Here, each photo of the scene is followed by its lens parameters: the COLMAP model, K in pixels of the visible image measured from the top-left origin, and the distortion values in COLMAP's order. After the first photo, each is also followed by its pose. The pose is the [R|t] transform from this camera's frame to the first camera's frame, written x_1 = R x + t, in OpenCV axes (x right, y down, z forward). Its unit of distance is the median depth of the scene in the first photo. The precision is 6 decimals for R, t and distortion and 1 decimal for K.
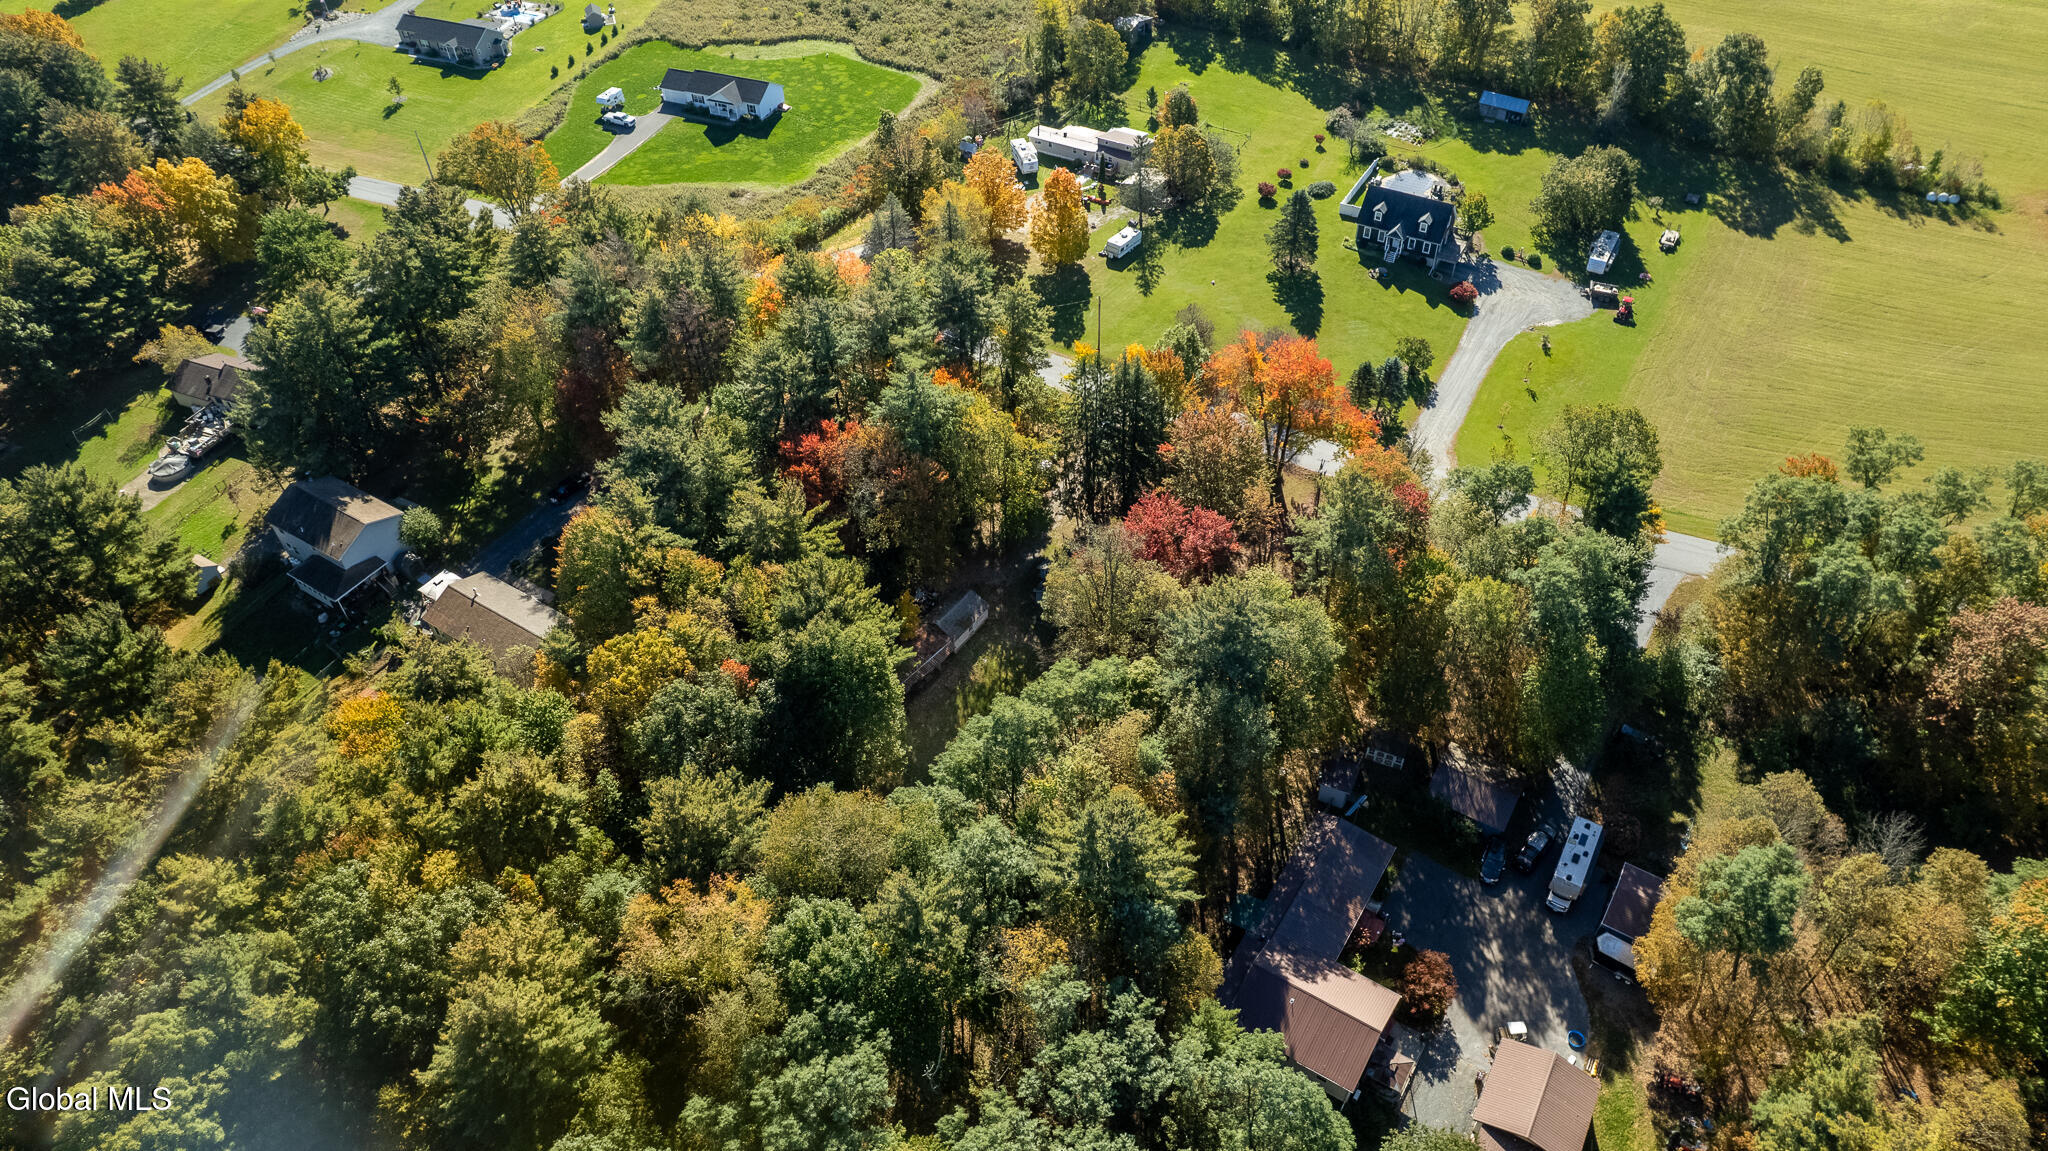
lens RADIAL K [[1318.3, 0, 1034.4], [0, 1318.3, 565.1], [0, 0, 1]] dist [-0.087774, 0.078763]
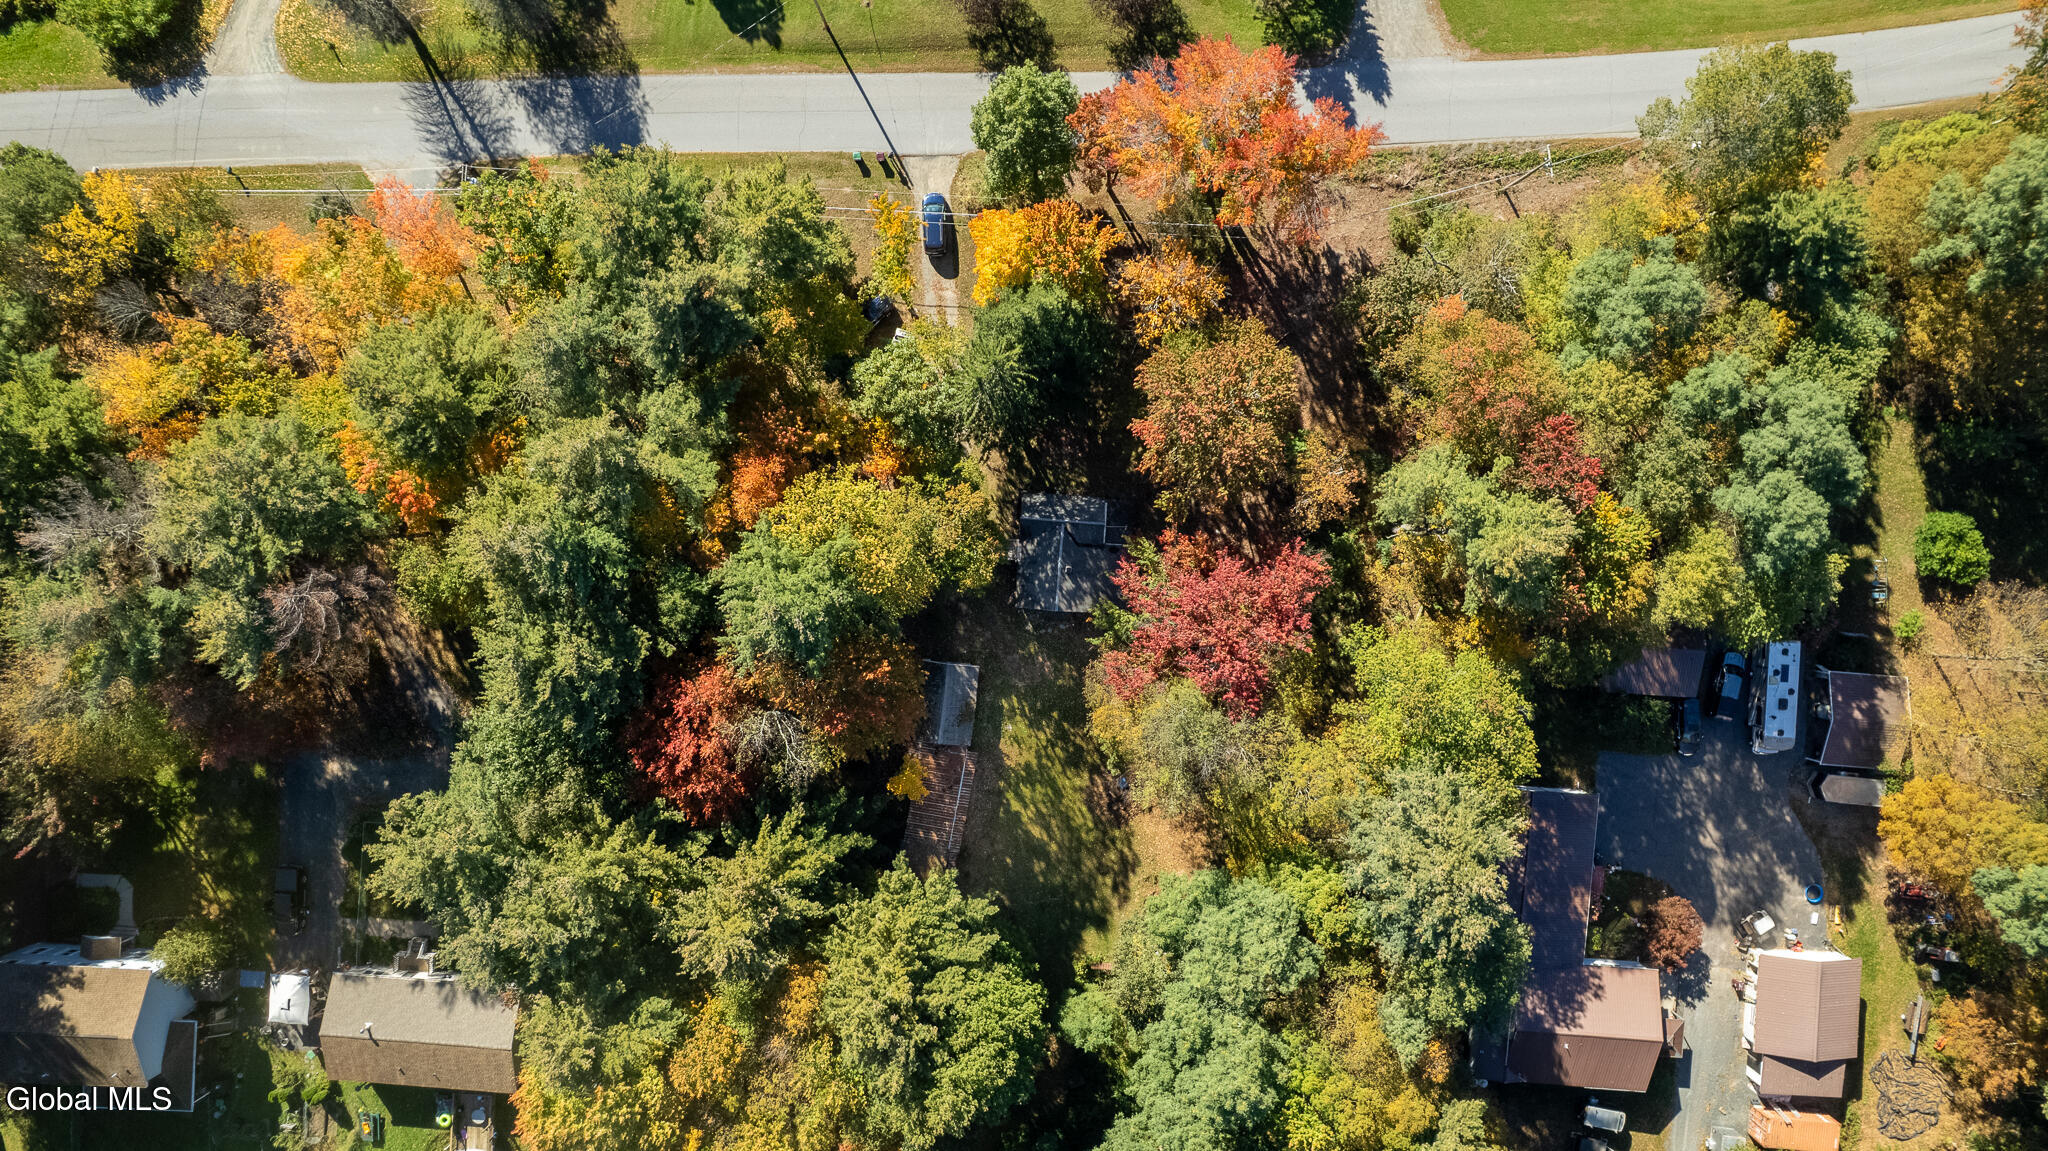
lens RADIAL K [[1318.3, 0, 1034.4], [0, 1318.3, 565.1], [0, 0, 1]] dist [-0.087774, 0.078763]
pose [[0.848458, -0.527908, 0.037845, 0.023329], [0.303340, 0.543633, 0.782591, -0.628392], [-0.433709, -0.652516, 0.621385, 0.758368]]
